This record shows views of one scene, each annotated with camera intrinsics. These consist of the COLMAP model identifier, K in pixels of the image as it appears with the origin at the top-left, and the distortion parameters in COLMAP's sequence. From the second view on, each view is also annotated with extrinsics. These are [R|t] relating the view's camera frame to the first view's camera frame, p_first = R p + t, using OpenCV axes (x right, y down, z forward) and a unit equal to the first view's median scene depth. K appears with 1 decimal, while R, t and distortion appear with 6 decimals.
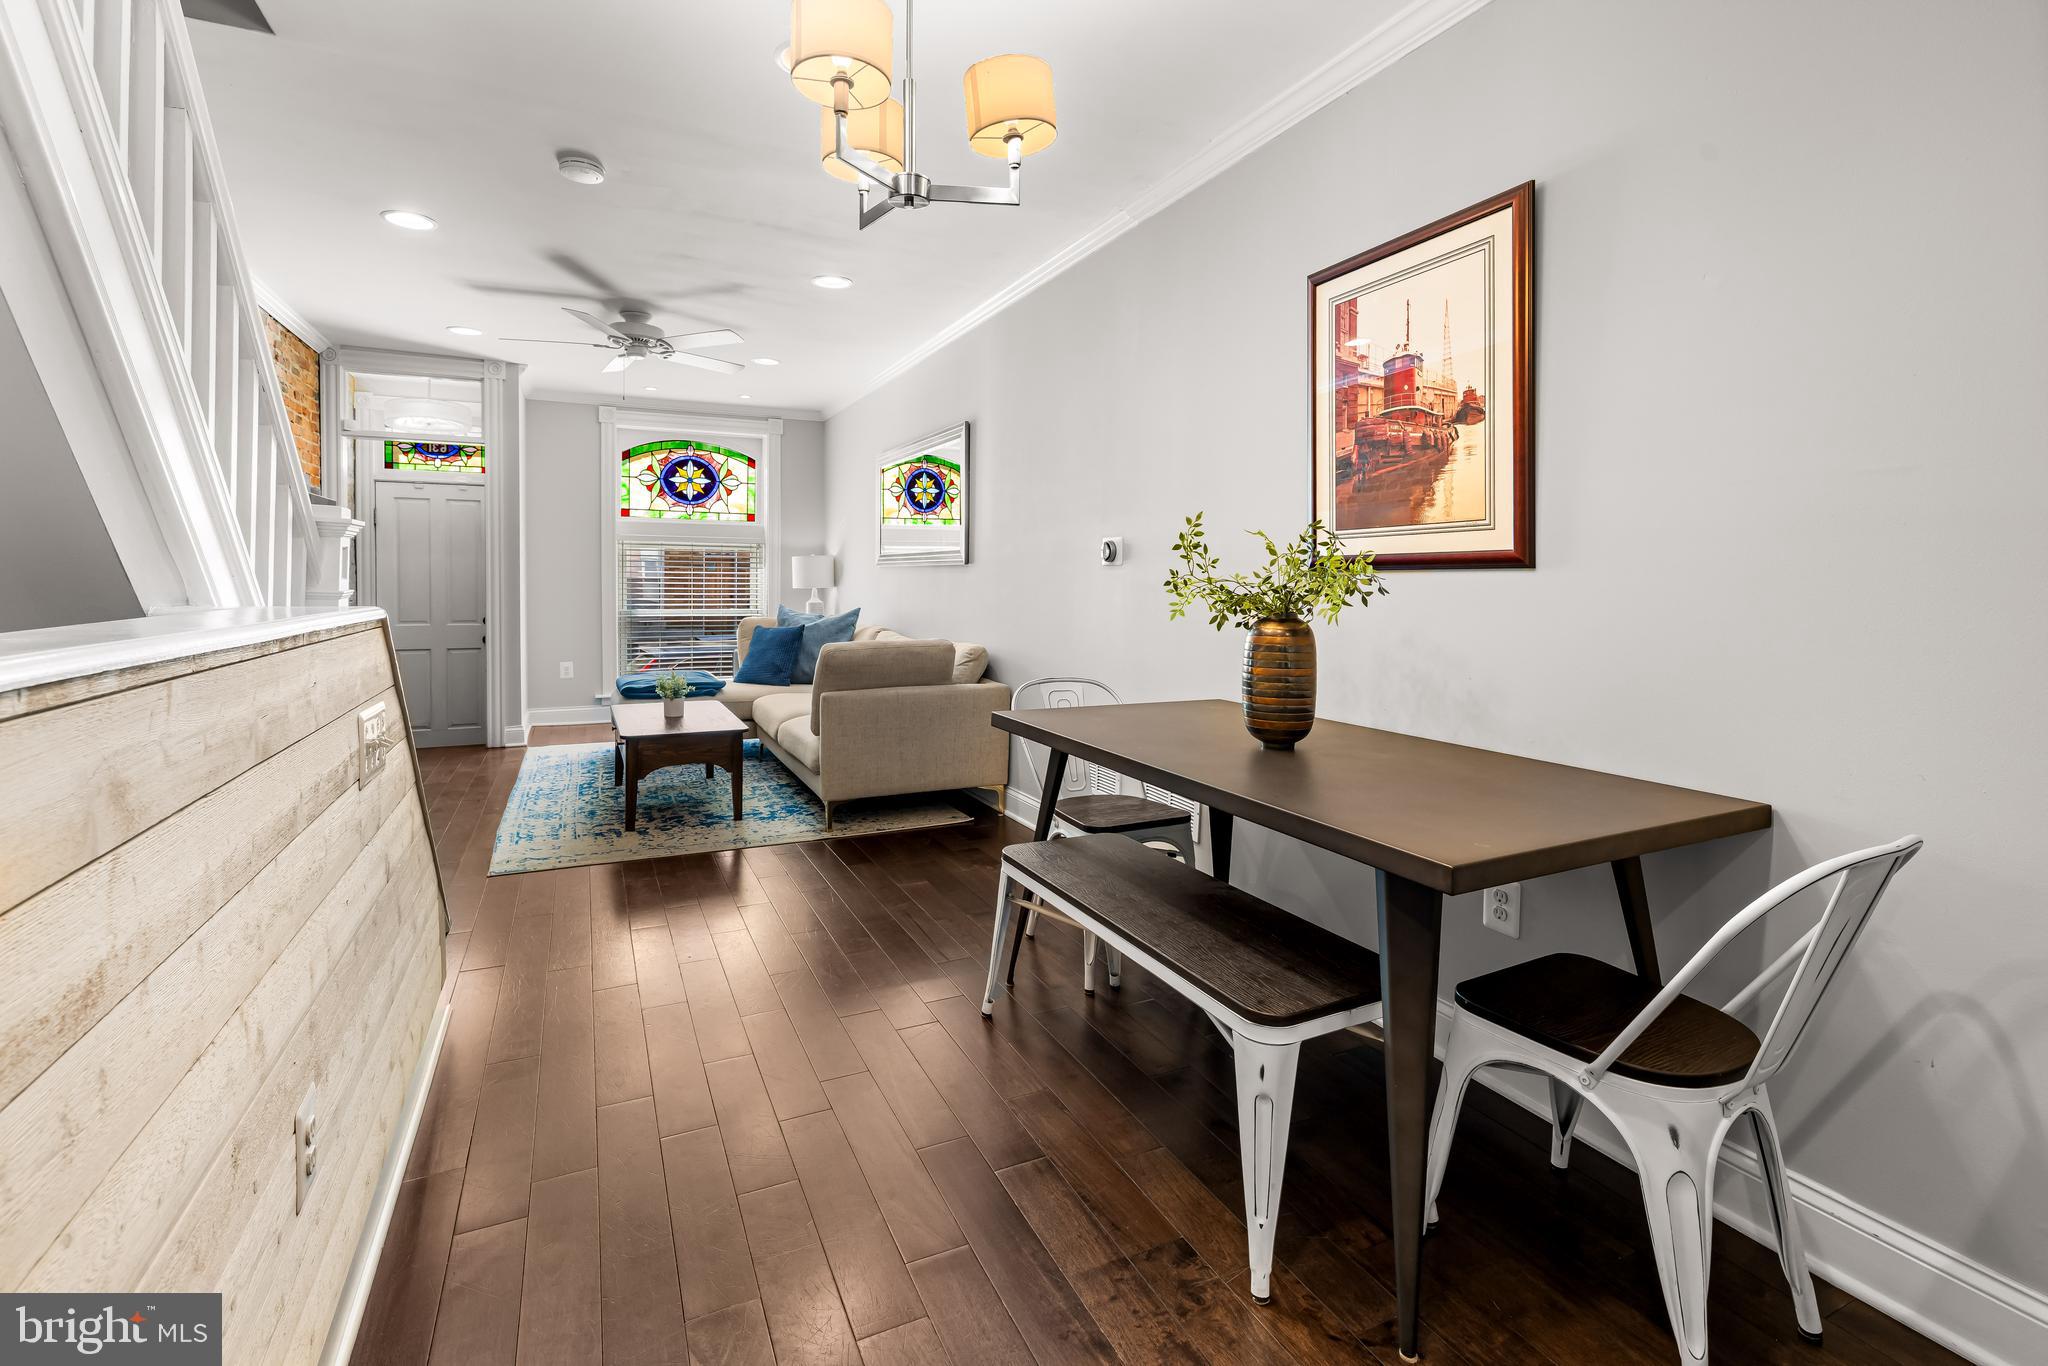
lens RADIAL K [[886.8, 0, 1004.3], [0, 886.8, 609.3], [0, 0, 1]] dist [-0.008939, 0.002770]
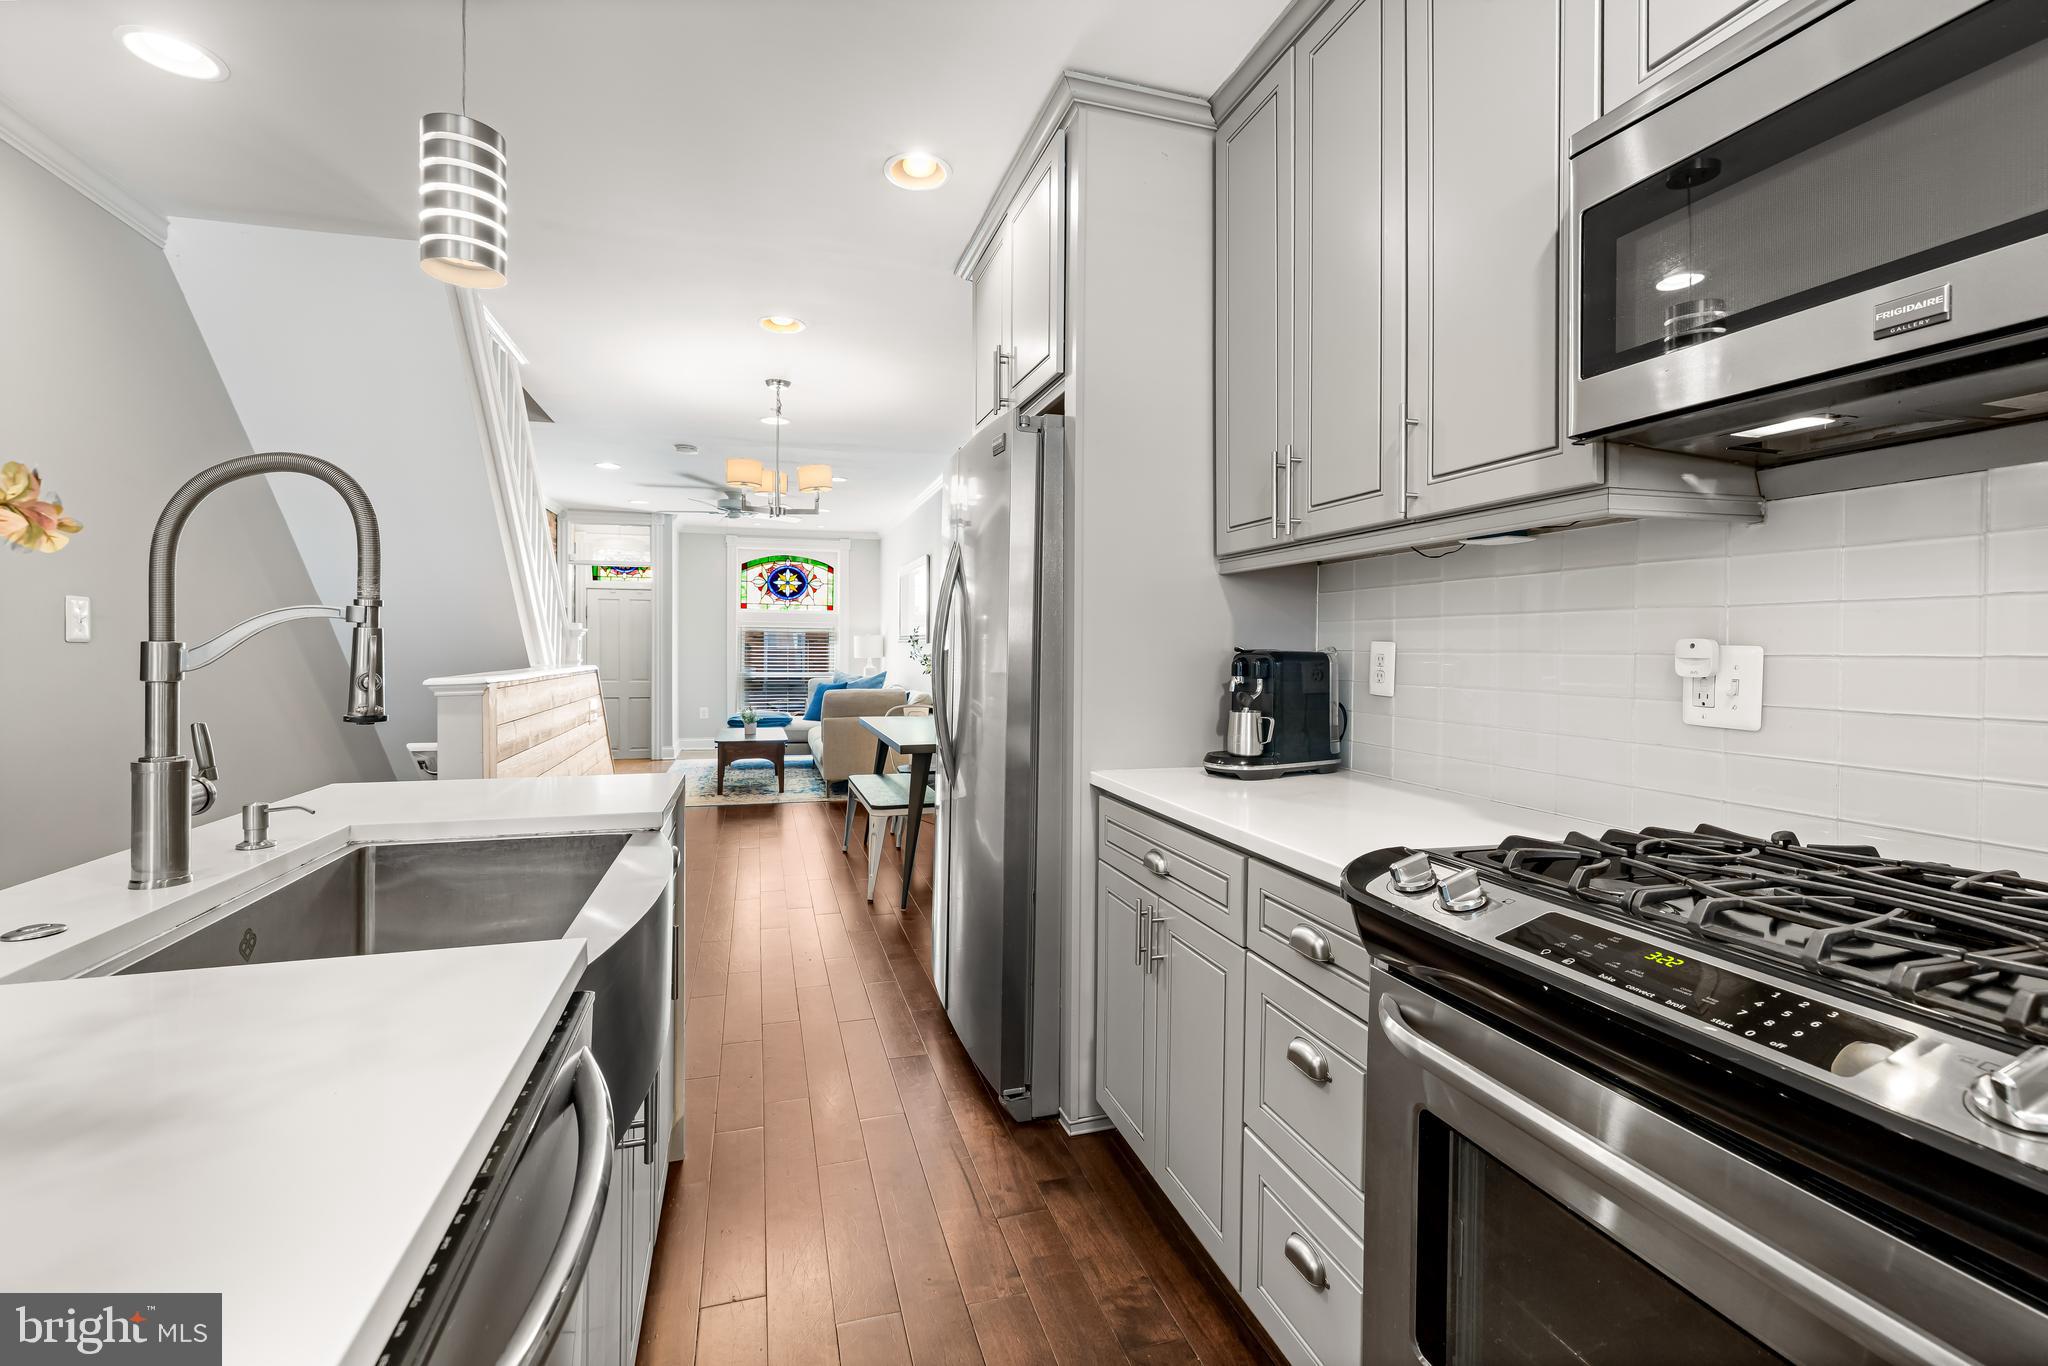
lens RADIAL K [[886.8, 0, 1038.9], [0, 886.8, 669.3], [0, 0, 1]] dist [-0.008939, 0.002770]
pose [[0.990639, 0.001518, -0.136499, 0.346767], [-0.002795, 0.999954, -0.009166, 0.009544], [0.136479, 0.009461, 0.990598, -0.518814]]
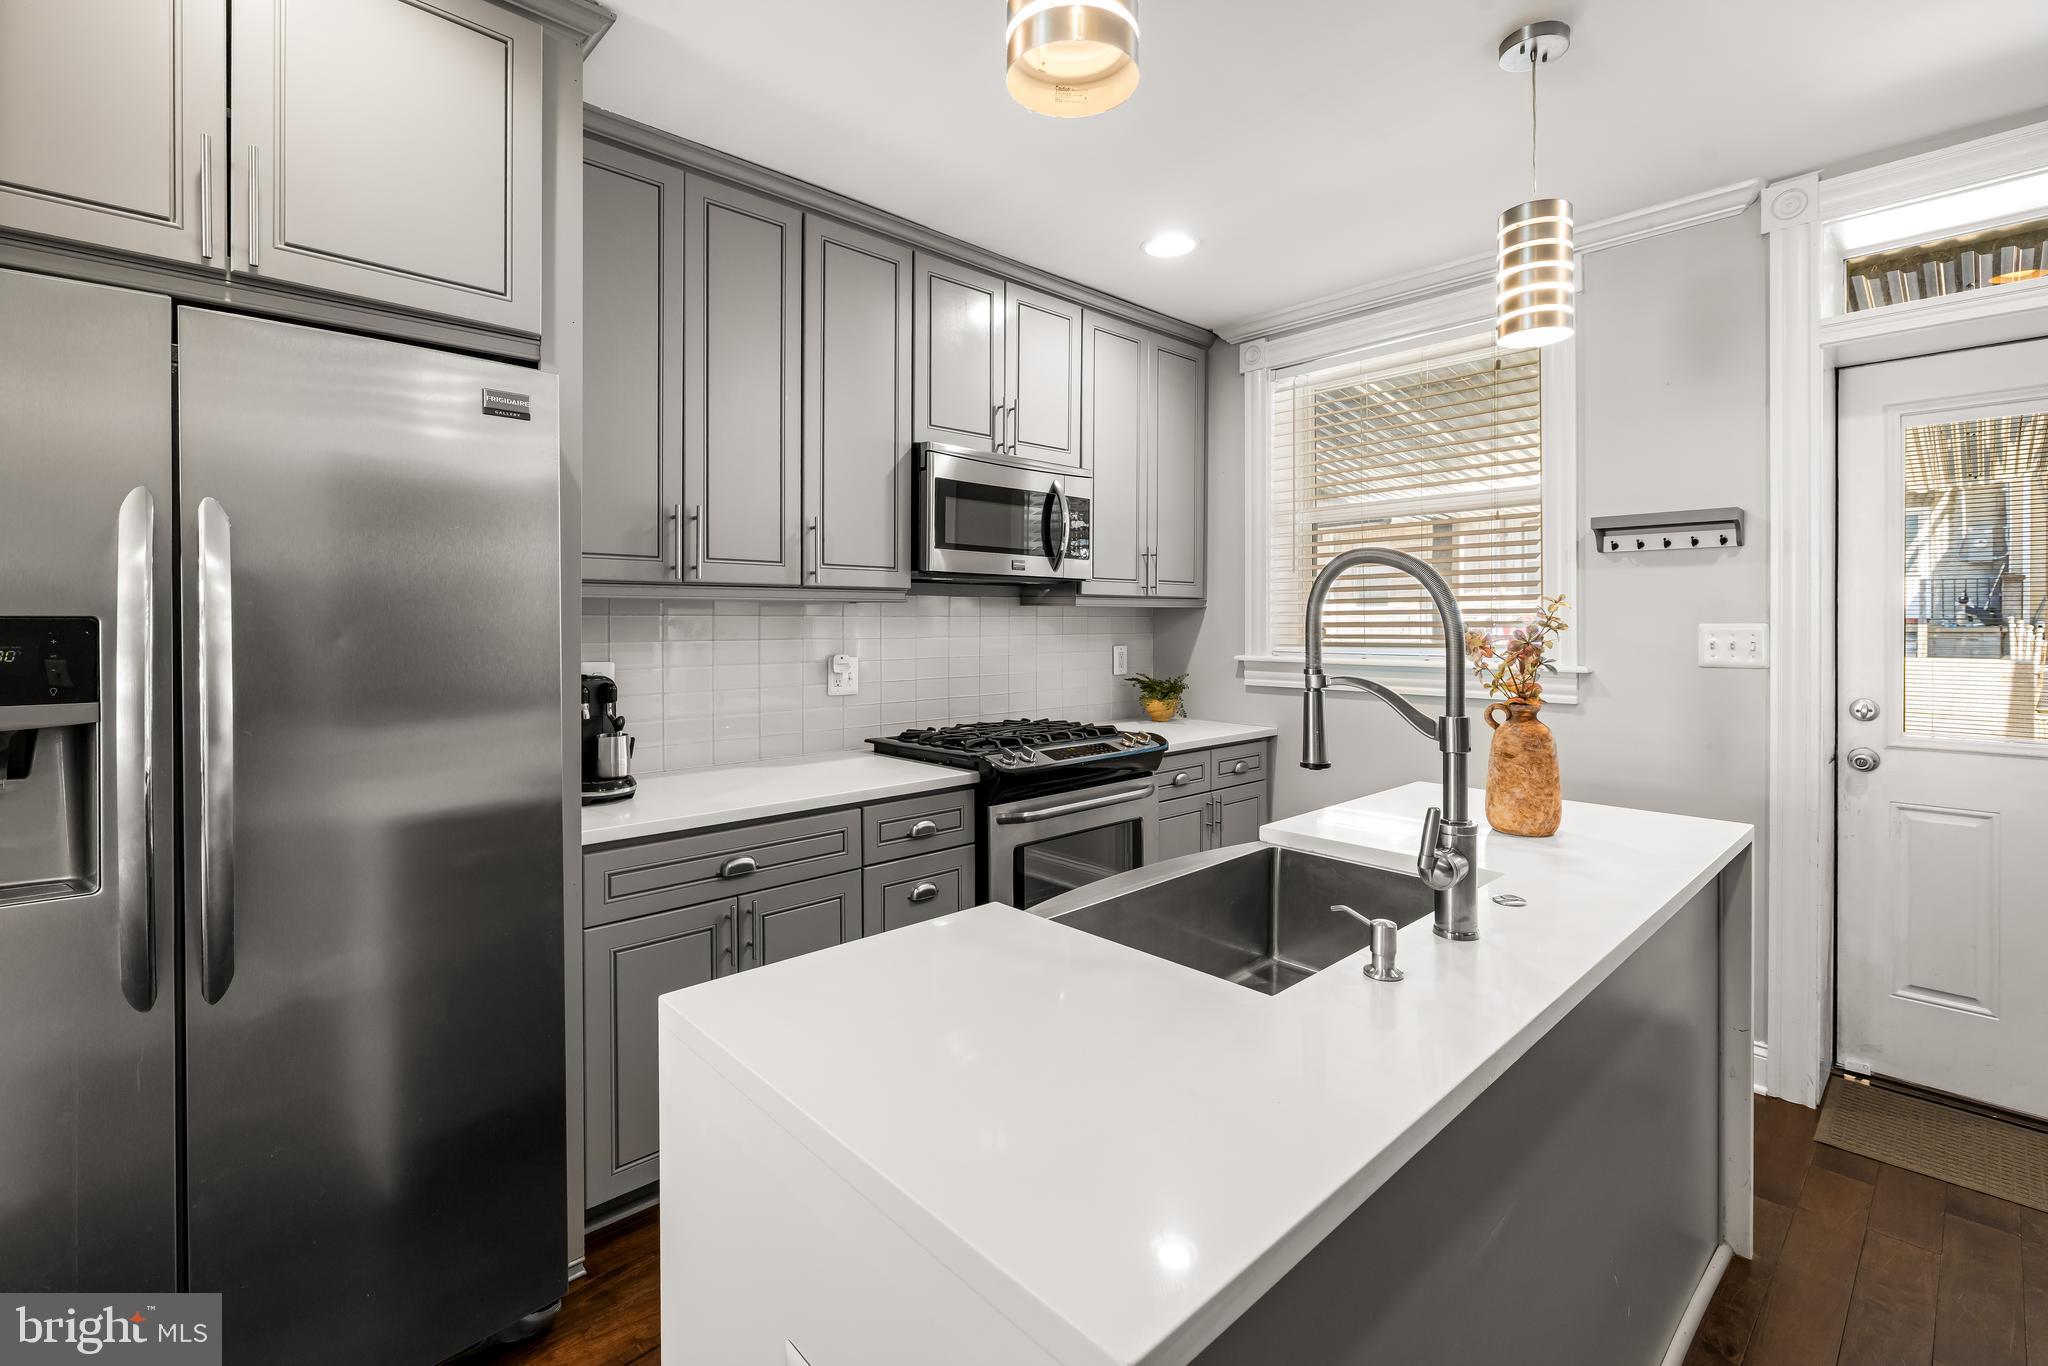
lens RADIAL K [[886.8, 0, 1023.7], [0, 886.8, 633.6], [0, 0, 1]] dist [-0.008939, 0.002770]
pose [[-0.295850, -0.025617, 0.954891, -0.083686], [0.027982, 0.998979, 0.035469, -0.033907], [-0.954825, 0.037213, -0.294831, -0.162431]]
